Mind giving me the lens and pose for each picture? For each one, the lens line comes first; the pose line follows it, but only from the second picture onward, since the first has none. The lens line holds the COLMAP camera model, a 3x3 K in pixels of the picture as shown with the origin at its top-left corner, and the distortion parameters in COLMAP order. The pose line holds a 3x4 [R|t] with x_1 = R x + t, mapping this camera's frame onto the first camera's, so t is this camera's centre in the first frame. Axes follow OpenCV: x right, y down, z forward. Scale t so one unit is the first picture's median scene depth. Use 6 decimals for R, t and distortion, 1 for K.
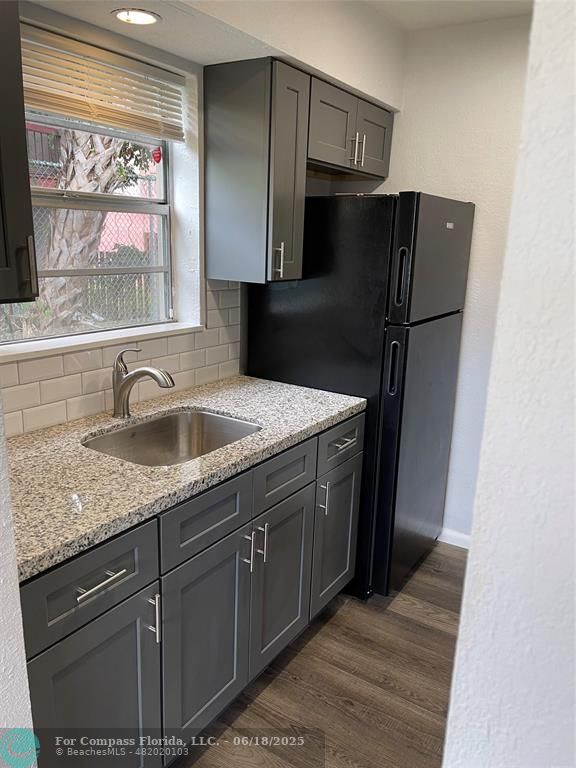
lens RADIAL K [[590.2, 0, 298.1], [0, 590.2, 386.7], [0, 0, 1]] dist [0.033570, -0.002594]
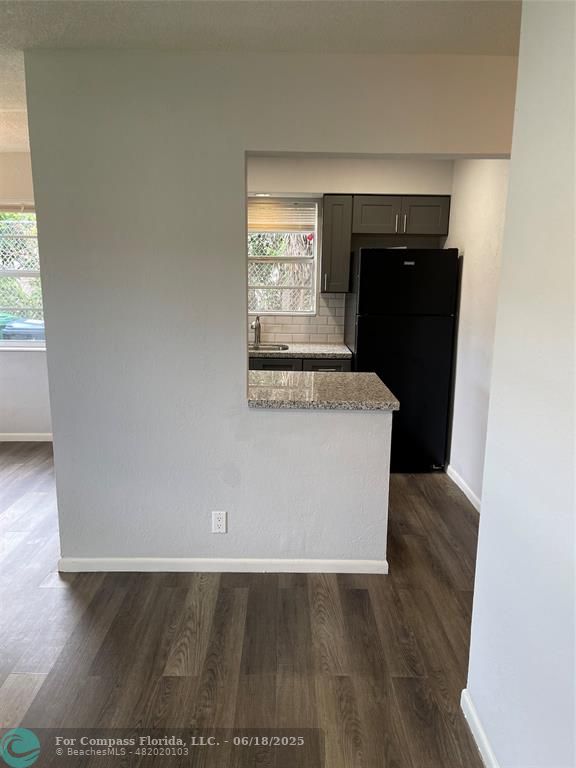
lens RADIAL K [[579.3, 0, 288.0], [0, 579.3, 384.0], [0, 0, 1]] dist [0.039698, -0.059519]
pose [[0.536505, 0.136164, -0.832840, 1.575162], [-0.201334, 0.979052, 0.030372, 0.102675], [0.819529, 0.151384, 0.552681, -0.202627]]
